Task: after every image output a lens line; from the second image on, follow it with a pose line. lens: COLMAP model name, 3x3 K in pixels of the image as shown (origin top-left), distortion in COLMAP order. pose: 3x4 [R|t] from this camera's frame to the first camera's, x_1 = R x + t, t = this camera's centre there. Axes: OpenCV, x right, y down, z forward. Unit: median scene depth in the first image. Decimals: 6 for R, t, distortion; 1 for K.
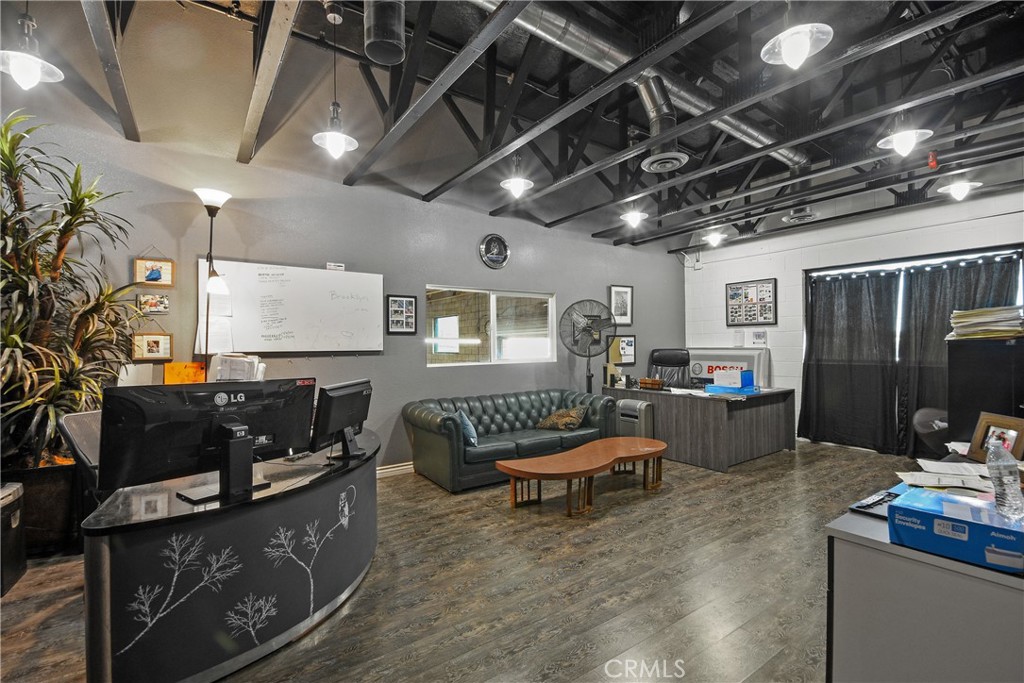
lens RADIAL K [[459.8, 0, 512.0], [0, 459.8, 341.5], [0, 0, 1]] dist [0.017952, -0.021571]
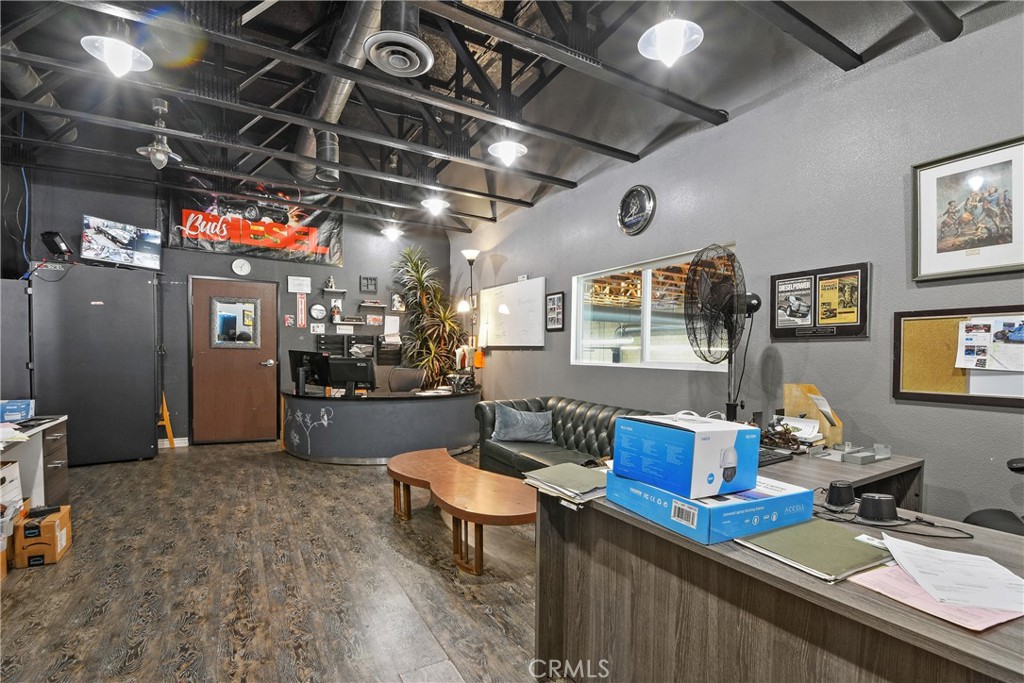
lens RADIAL K [[467.0, 0, 508.3], [0, 467.0, 365.8], [0, 0, 1]] dist [0.018452, -0.021812]
pose [[-0.085596, 0.038335, -0.995592, 0.874115], [-0.010851, 0.999164, 0.039406, 0.024136], [0.996271, 0.014176, -0.085109, 1.064376]]
